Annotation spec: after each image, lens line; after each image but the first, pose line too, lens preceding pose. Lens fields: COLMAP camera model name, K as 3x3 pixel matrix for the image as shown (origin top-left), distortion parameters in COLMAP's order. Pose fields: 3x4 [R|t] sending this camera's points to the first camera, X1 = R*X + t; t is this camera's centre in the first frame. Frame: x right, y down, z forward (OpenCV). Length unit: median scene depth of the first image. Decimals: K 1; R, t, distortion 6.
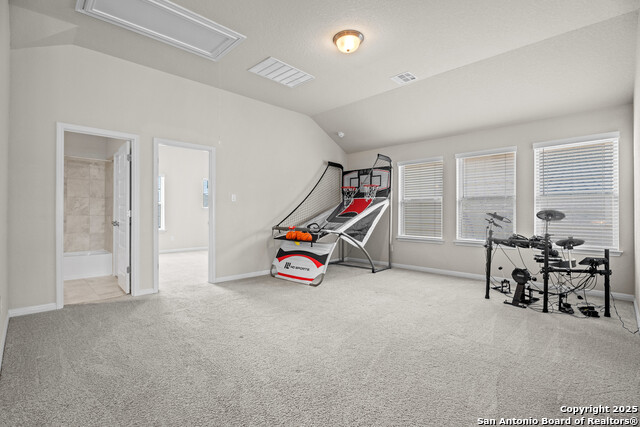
lens RADIAL K [[307.1, 0, 320.0], [0, 307.1, 213.5], [0, 0, 1]] dist [0.000130, 0.000000]
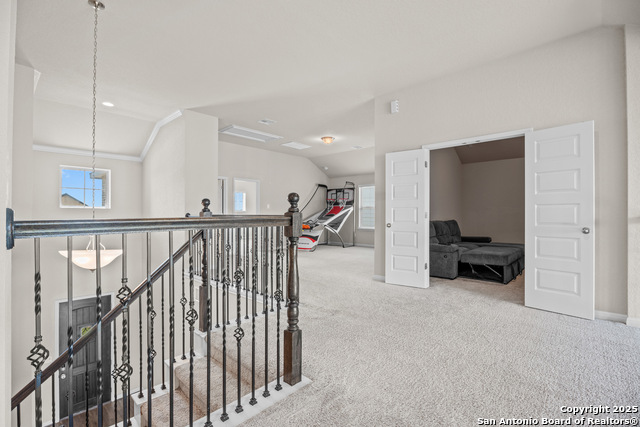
lens RADIAL K [[292.0, 0, 320.0], [0, 292.0, 213.5], [0, 0, 1]] dist [0.000024, -0.000003]
pose [[0.999306, 0.000175, 0.037251, -0.026200], [-0.000109, 0.999998, -0.001790, -0.003617], [-0.037251, 0.001785, 0.999304, -0.657106]]
